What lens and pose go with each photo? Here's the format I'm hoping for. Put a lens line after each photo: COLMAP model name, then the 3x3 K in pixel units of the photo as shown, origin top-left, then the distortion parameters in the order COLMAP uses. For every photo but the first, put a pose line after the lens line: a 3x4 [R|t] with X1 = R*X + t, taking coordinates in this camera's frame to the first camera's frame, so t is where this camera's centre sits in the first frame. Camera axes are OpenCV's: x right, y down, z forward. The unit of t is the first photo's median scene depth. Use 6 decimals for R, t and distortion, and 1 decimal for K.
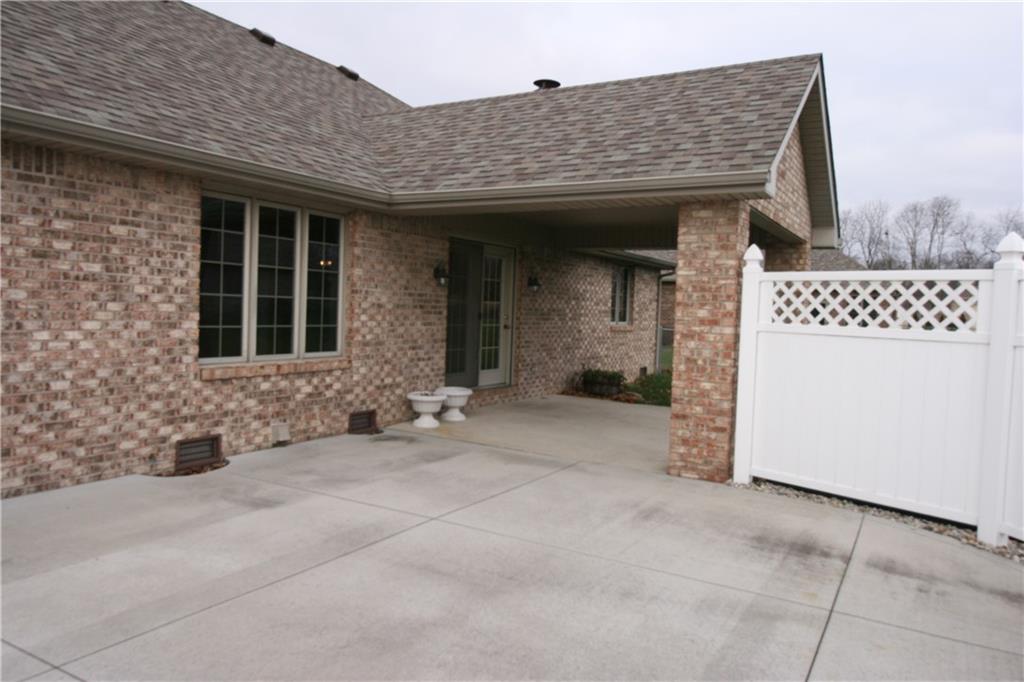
lens RADIAL K [[734.5, 0, 508.8], [0, 734.5, 341.8], [0, 0, 1]] dist [0.019401, -0.009153]
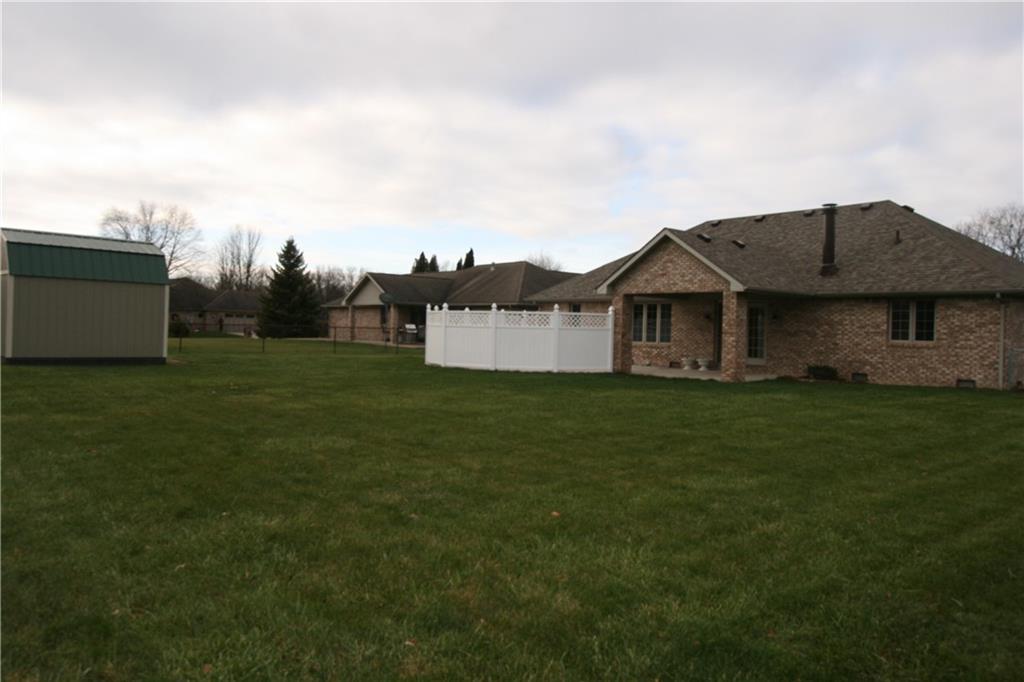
lens RADIAL K [[734.5, 0, 510.2], [0, 734.5, 339.7], [0, 0, 1]] dist [0.019401, -0.009153]
pose [[-0.323076, -0.007402, -0.946344, 2.763657], [-0.062018, 0.997985, 0.013367, -0.000369], [0.944339, 0.063009, -0.322884, 1.208309]]
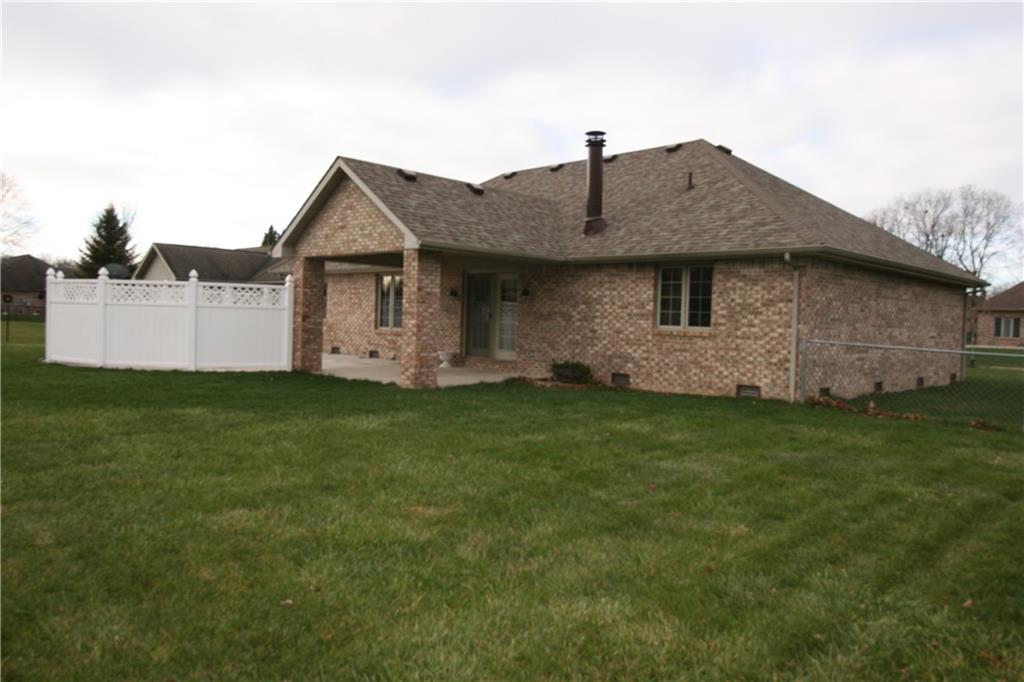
lens RADIAL K [[734.5, 0, 510.6], [0, 734.5, 337.3], [0, 0, 1]] dist [0.019401, -0.009153]
pose [[-0.258274, 0.004238, -0.966062, 1.801878], [-0.067847, 0.997442, 0.022515, -0.030820], [0.963686, 0.071359, -0.257326, 1.684996]]
